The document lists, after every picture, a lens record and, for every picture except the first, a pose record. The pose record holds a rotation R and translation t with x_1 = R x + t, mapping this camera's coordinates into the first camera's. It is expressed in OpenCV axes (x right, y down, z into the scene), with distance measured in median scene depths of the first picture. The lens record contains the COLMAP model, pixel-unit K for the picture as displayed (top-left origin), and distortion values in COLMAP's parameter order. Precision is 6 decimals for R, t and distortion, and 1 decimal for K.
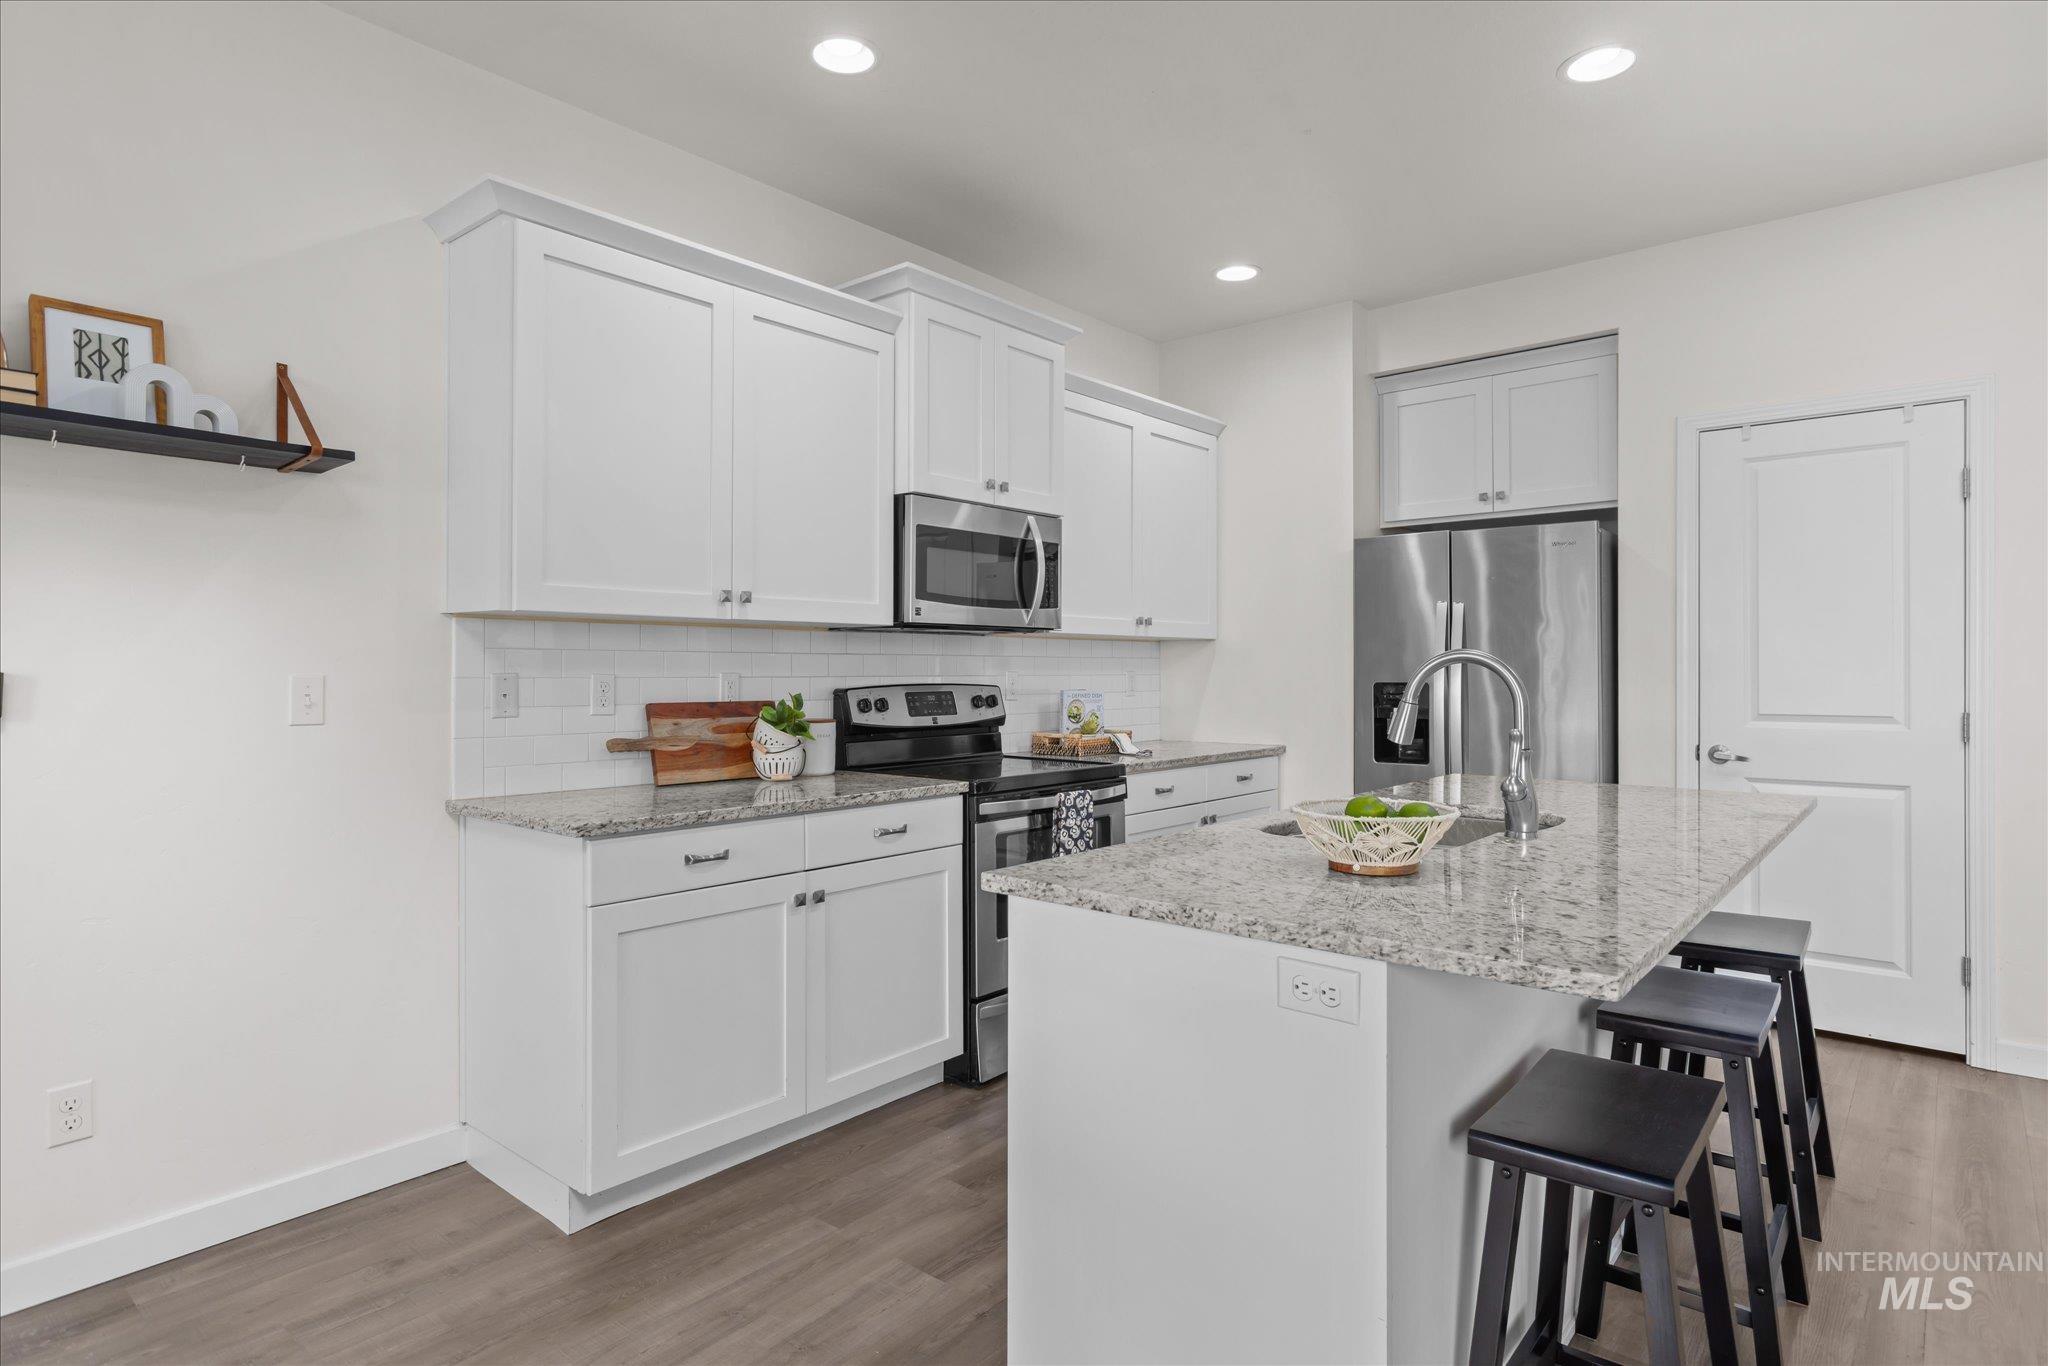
lens RADIAL K [[1104.3, 0, 1027.5], [0, 1104.3, 669.8], [0, 0, 1]] dist [-0.005505, 0.000988]
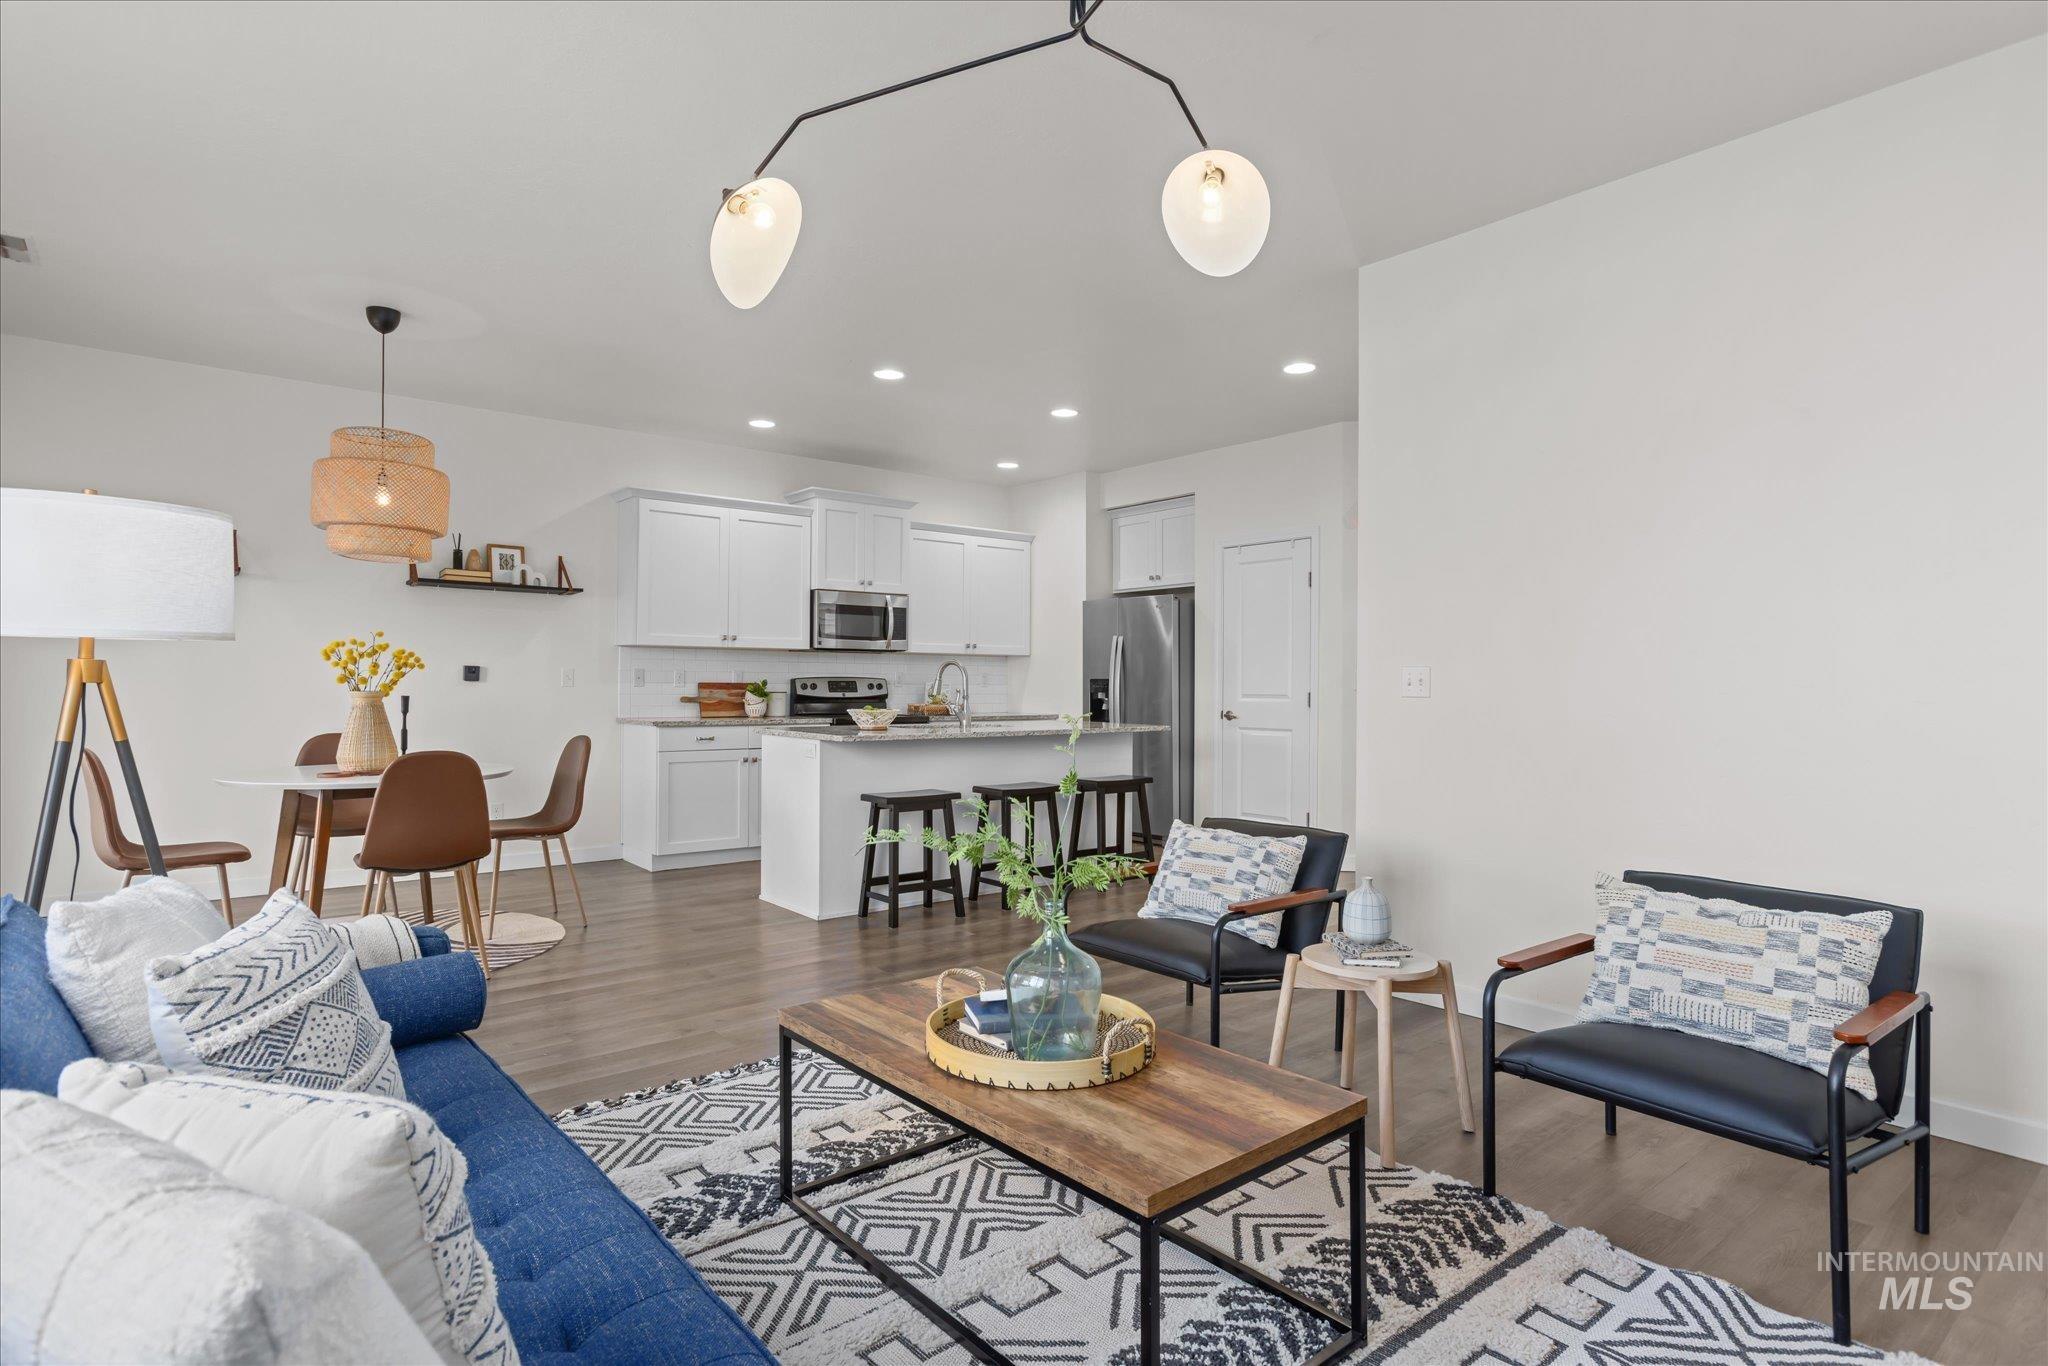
lens RADIAL K [[1060.4, 0, 1020.0], [0, 1060.4, 685.8], [0, 0, 1]] dist [-0.030900, -0.000097]
pose [[0.982446, 0.006476, -0.186437, 0.685369], [-0.006139, 0.999978, 0.002388, 0.025042], [0.186449, -0.001201, 0.982464, -0.996652]]
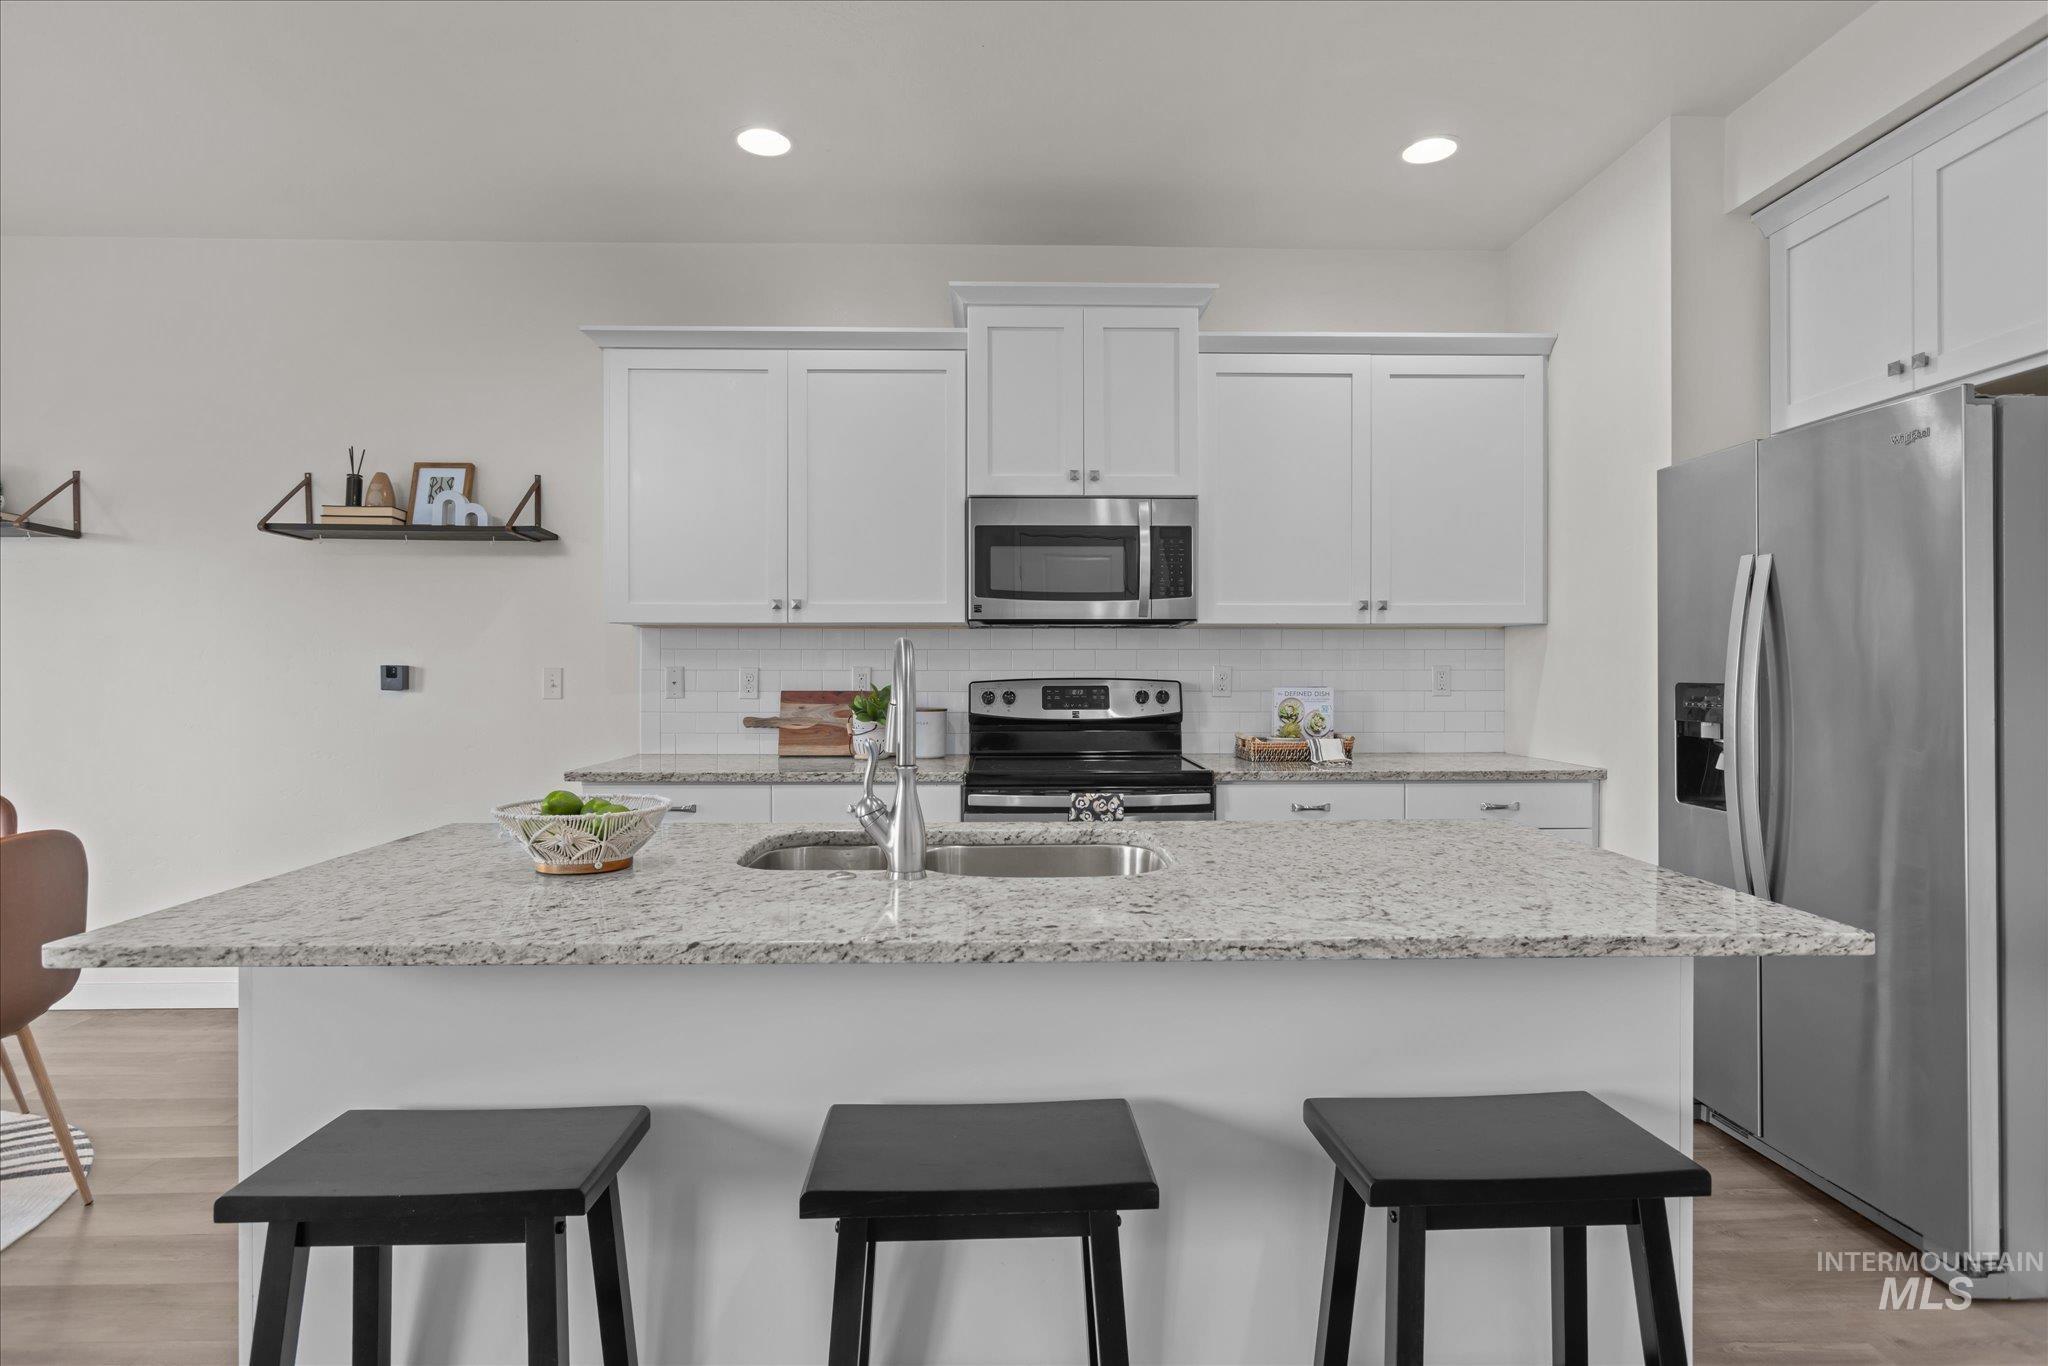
lens RADIAL K [[1058.7, 0, 1014.6], [0, 1058.7, 663.1], [0, 0, 1]] dist [-0.003348, 0.000133]
pose [[0.659386, -0.002441, -0.751800, 0.682534], [0.000494, 0.999996, -0.002814, 0.001891], [0.751804, 0.001484, 0.659385, 0.360559]]
